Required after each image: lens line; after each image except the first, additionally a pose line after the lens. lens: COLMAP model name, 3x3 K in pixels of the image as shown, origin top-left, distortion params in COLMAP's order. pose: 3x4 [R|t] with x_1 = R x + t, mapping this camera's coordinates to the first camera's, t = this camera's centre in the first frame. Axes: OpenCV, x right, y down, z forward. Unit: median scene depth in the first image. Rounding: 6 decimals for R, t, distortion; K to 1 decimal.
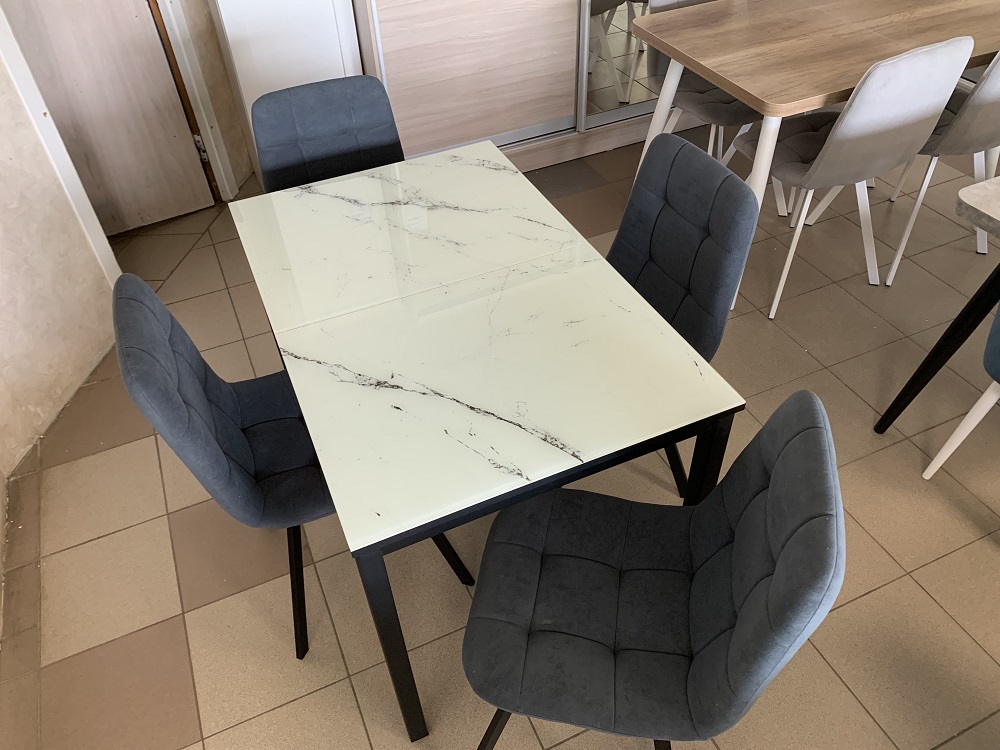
lens RADIAL K [[764.1, 0, 478.1], [0, 764.1, 375.8], [0, 0, 1]] dist [0.023525, -0.026656]
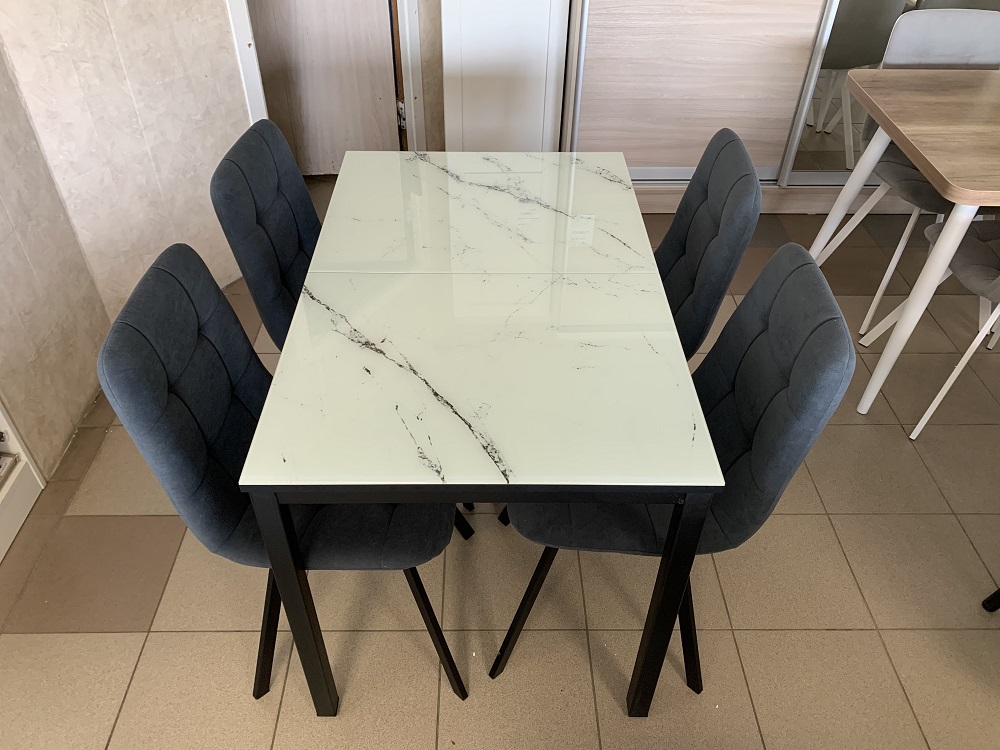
lens RADIAL K [[764.1, 0, 478.5], [0, 764.1, 371.4], [0, 0, 1]] dist [0.023525, -0.026656]
pose [[0.917693, 0.297310, -0.263528, 0.164292], [-0.306795, 0.951760, 0.005406, -0.003131], [0.252422, 0.075888, 0.964637, 0.062271]]
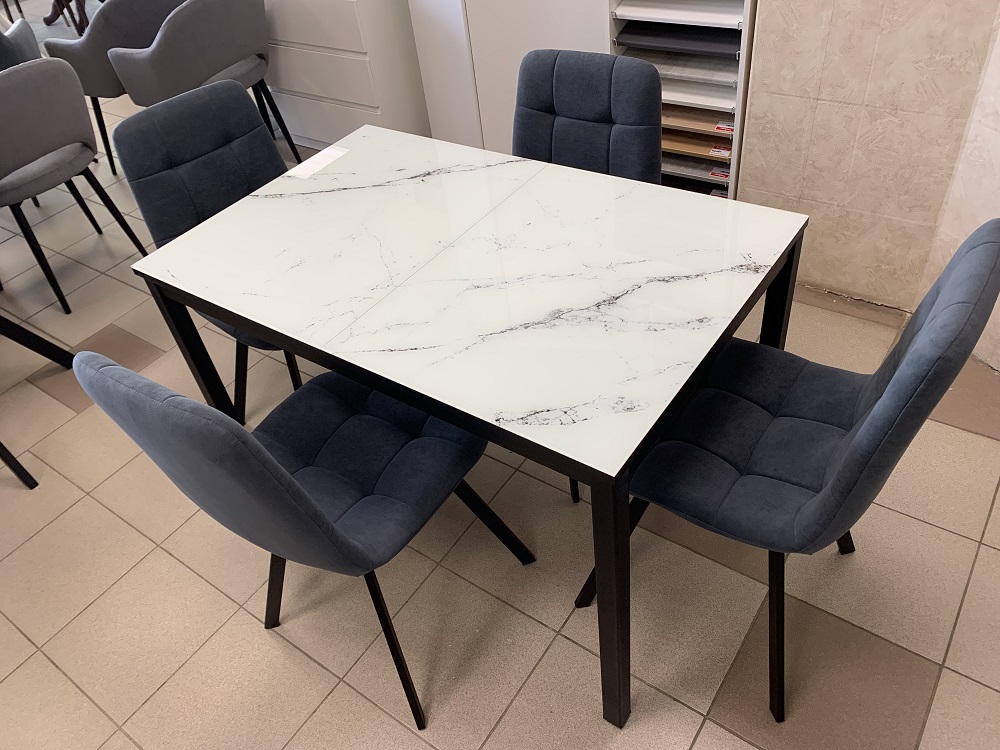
lens RADIAL K [[764.1, 0, 491.8], [0, 764.1, 368.8], [0, 0, 1]] dist [0.023525, -0.026656]
pose [[-0.840736, 0.460545, -0.284712, 0.167415], [-0.230154, 0.171989, 0.957836, -0.688551], [0.490093, 0.870815, -0.038602, 0.838199]]
